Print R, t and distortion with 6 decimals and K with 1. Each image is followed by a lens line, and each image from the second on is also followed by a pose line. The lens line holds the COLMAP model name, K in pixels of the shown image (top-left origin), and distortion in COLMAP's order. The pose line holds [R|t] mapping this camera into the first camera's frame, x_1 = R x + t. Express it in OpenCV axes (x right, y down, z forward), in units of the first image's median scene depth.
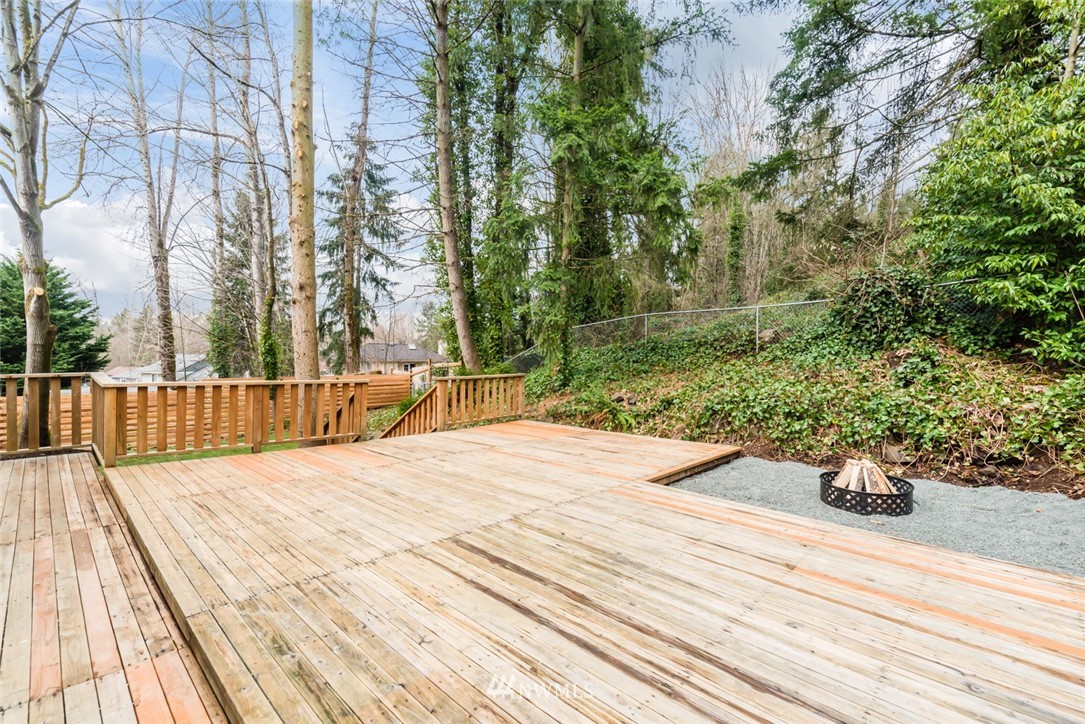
lens RADIAL K [[479.7, 0, 550.9], [0, 479.7, 350.3], [0, 0, 1]] dist [-0.000846, 0.000489]
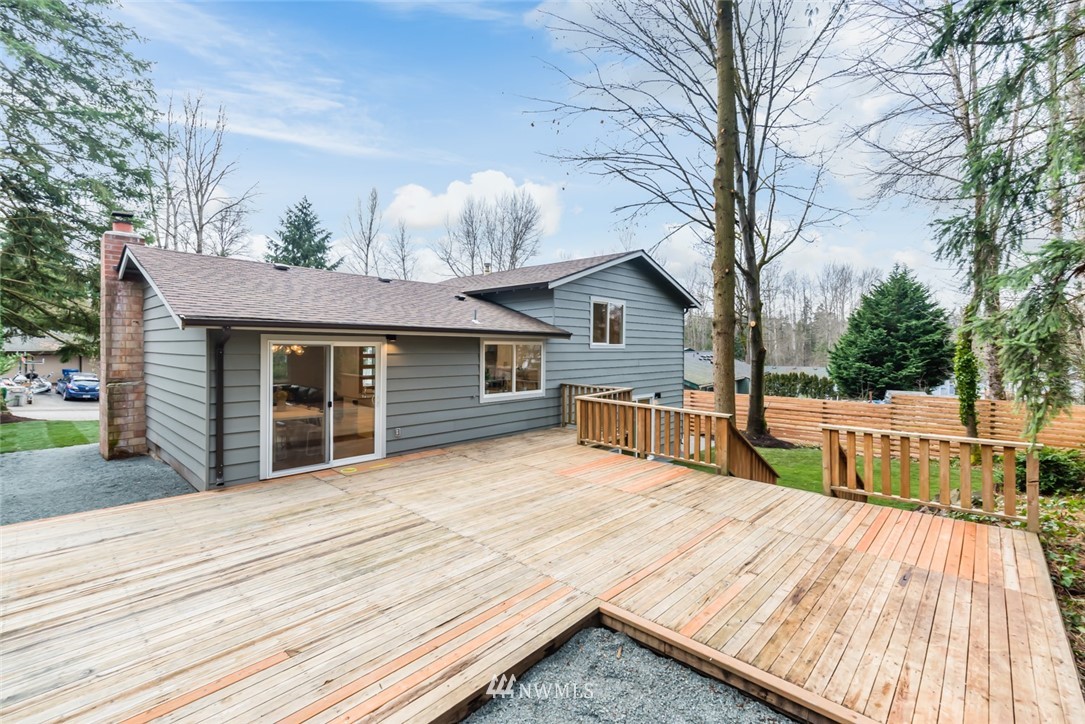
lens RADIAL K [[479.7, 0, 550.9], [0, 479.7, 350.3], [0, 0, 1]] dist [-0.000846, 0.000489]
pose [[0.019925, 0.000176, -0.999801, 1.451346], [-0.000182, 1.000000, 0.000173, -0.175361], [0.999801, 0.000178, 0.019925, 1.457216]]
